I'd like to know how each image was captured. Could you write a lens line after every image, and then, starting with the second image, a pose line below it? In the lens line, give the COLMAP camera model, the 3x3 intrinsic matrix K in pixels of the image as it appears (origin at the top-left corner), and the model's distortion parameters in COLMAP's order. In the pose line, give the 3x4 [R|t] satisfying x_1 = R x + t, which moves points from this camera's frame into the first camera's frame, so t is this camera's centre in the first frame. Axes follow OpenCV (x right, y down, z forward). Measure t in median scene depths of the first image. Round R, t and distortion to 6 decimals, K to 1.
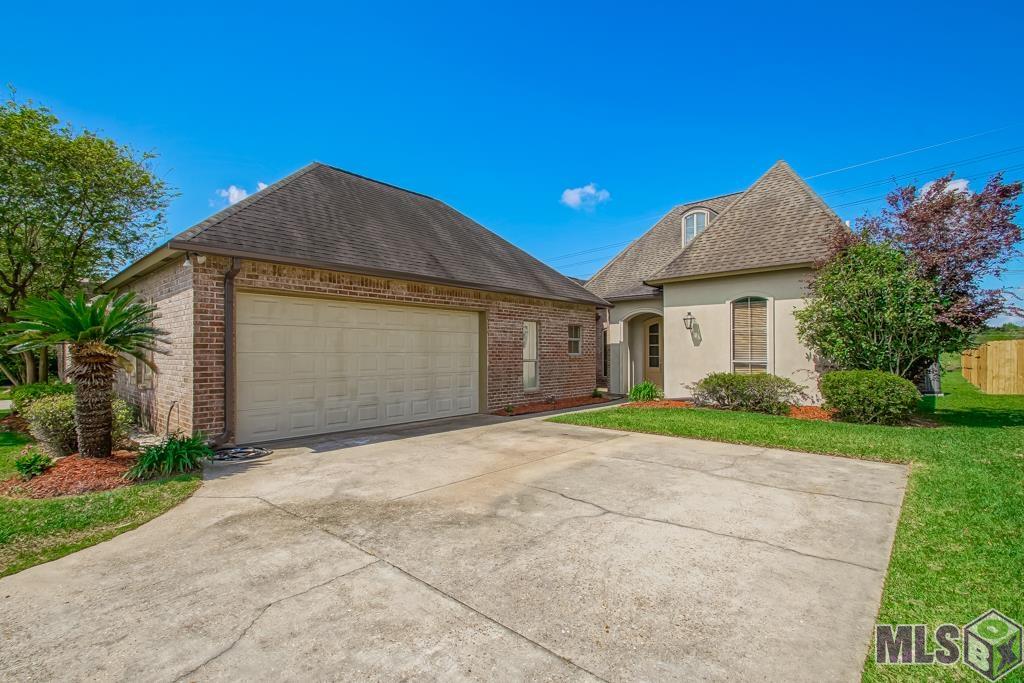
lens RADIAL K [[463.1, 0, 510.9], [0, 463.1, 343.5], [0, 0, 1]] dist [-0.017667, -0.002146]
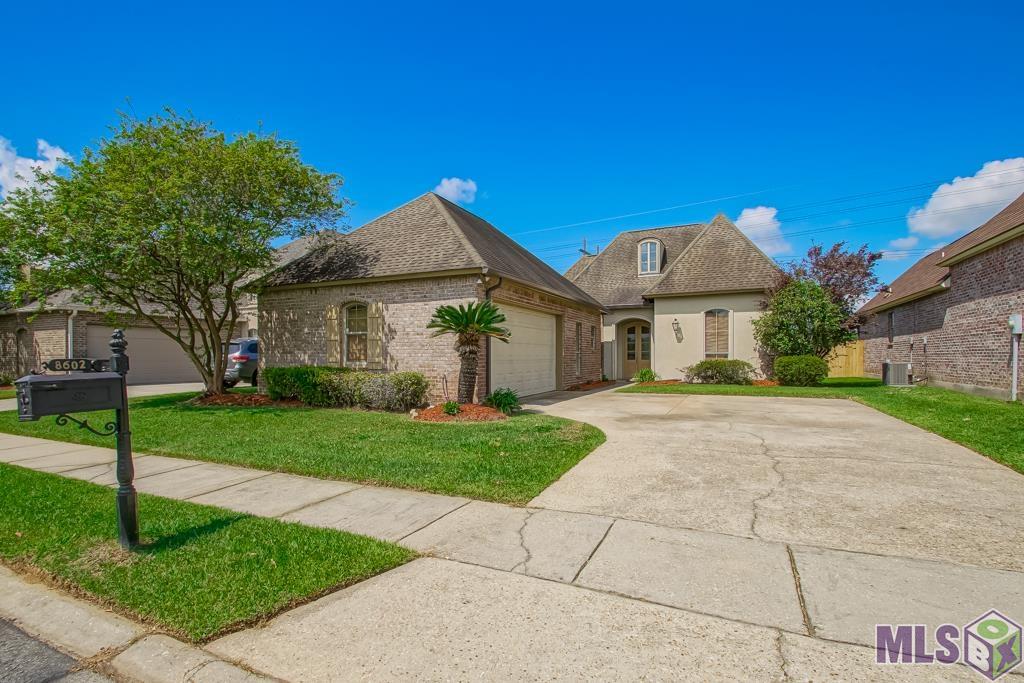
lens RADIAL K [[463.1, 0, 514.6], [0, 463.1, 348.9], [0, 0, 1]] dist [-0.017667, -0.002146]
pose [[0.963751, 0.002013, 0.266794, -0.518880], [-0.003673, 0.999977, 0.005723, 0.020388], [-0.266777, -0.006495, 0.963736, -0.263595]]
